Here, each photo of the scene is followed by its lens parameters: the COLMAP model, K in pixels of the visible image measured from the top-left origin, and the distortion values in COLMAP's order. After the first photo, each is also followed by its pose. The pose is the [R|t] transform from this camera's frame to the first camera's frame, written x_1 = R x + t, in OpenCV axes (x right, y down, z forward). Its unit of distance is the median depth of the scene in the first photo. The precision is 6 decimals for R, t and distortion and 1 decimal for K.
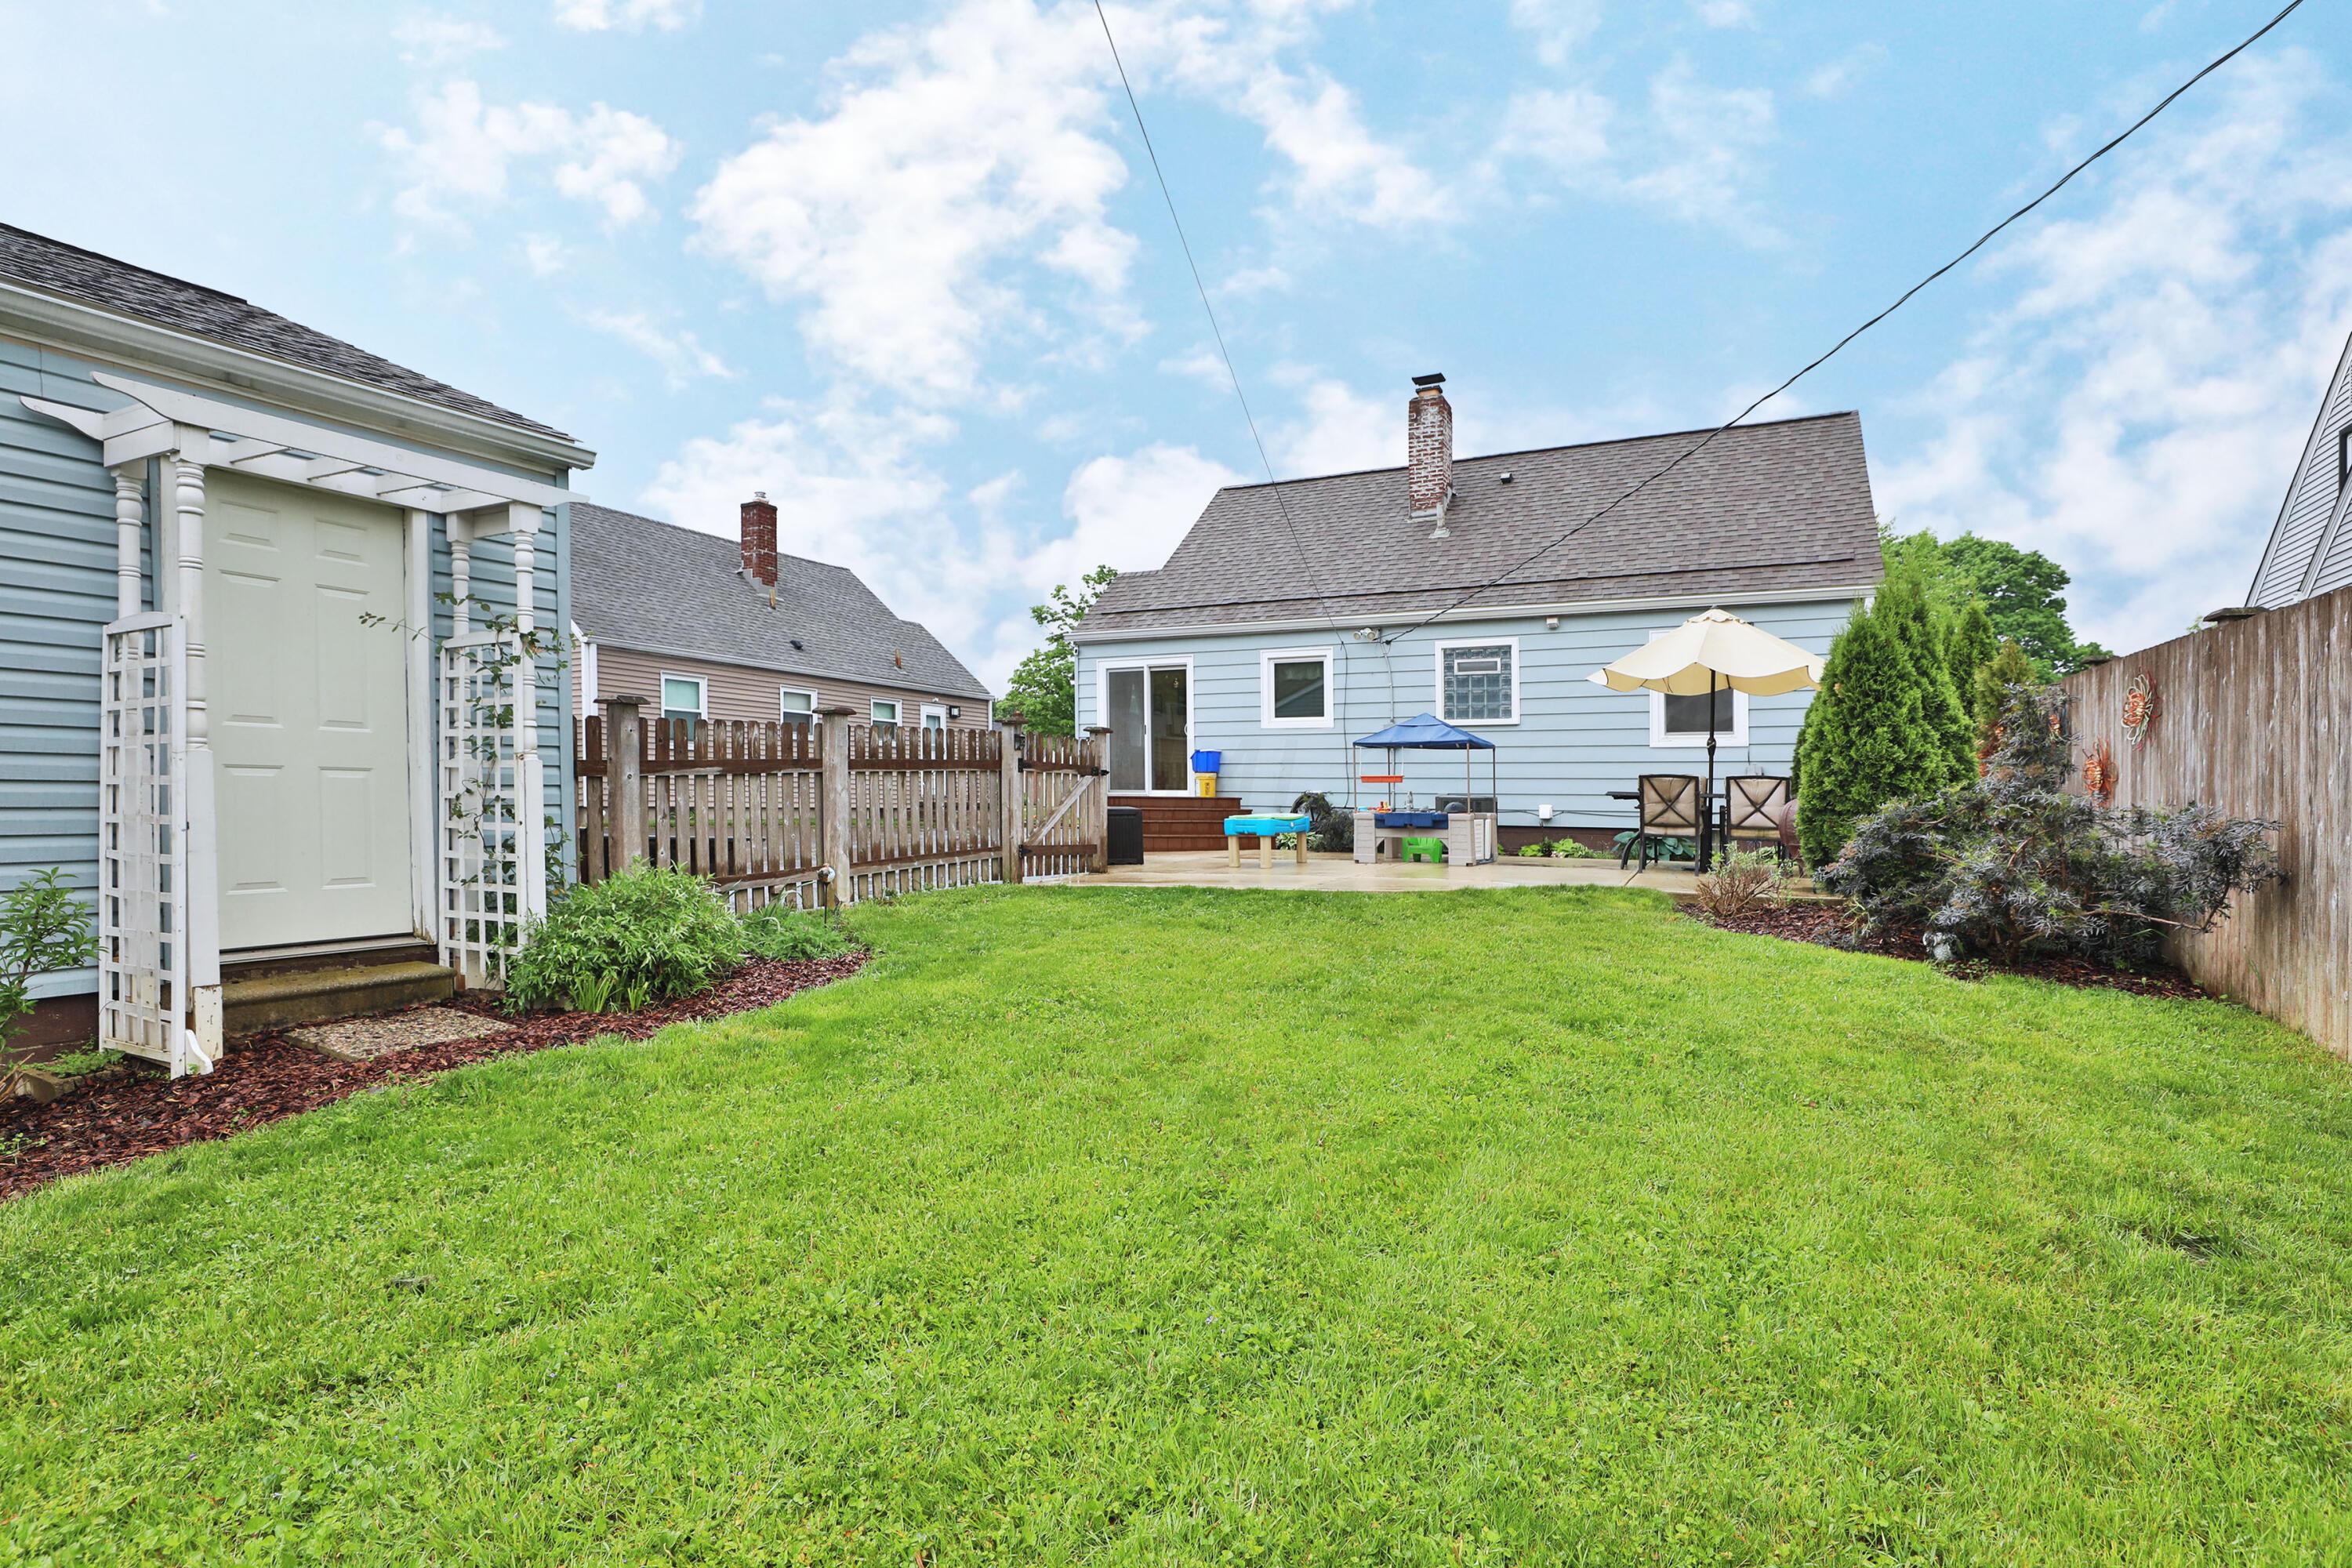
lens RADIAL K [[1168.7, 0, 1177.5], [0, 1168.7, 789.6], [0, 0, 1]] dist [-0.018300, -0.000533]
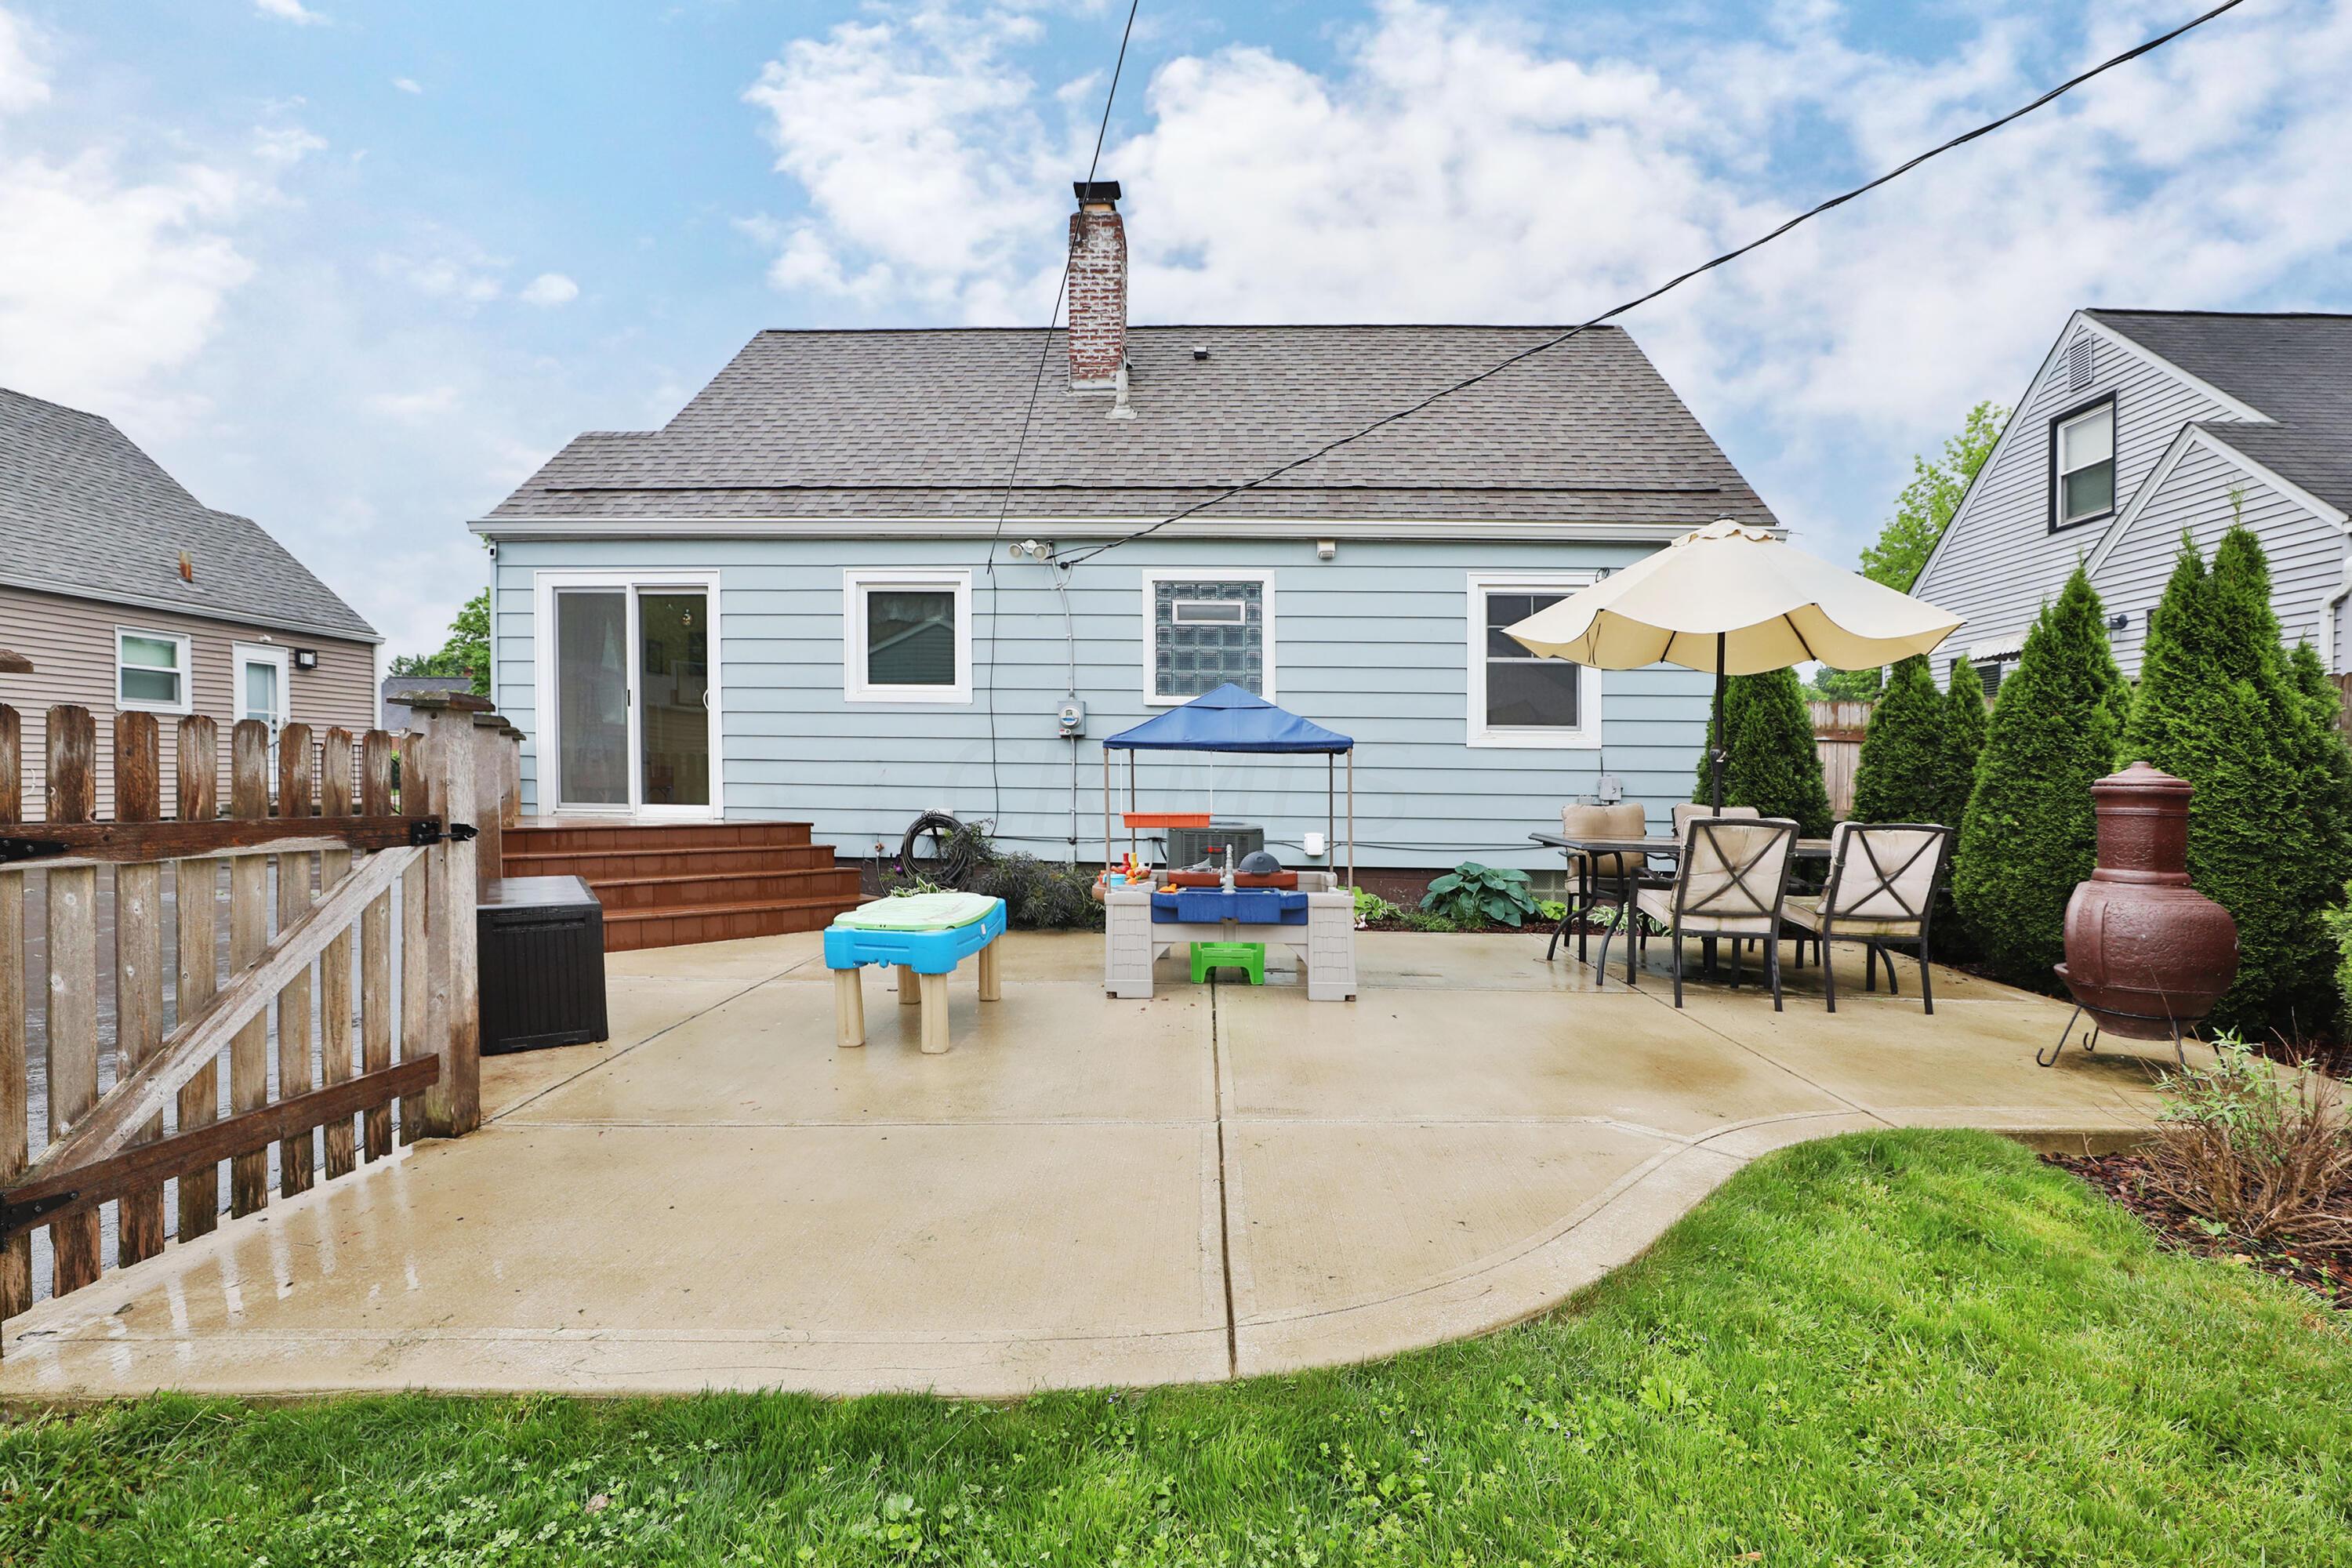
lens RADIAL K [[1068.9, 0, 1153.1], [0, 1068.9, 776.9], [0, 0, 1]] dist [-0.035716, 0.009385]
pose [[0.914024, -0.001018, 0.405659, -0.004025], [-0.007064, 0.999805, 0.018425, -0.025927], [-0.405599, -0.019707, 0.913839, 0.461200]]
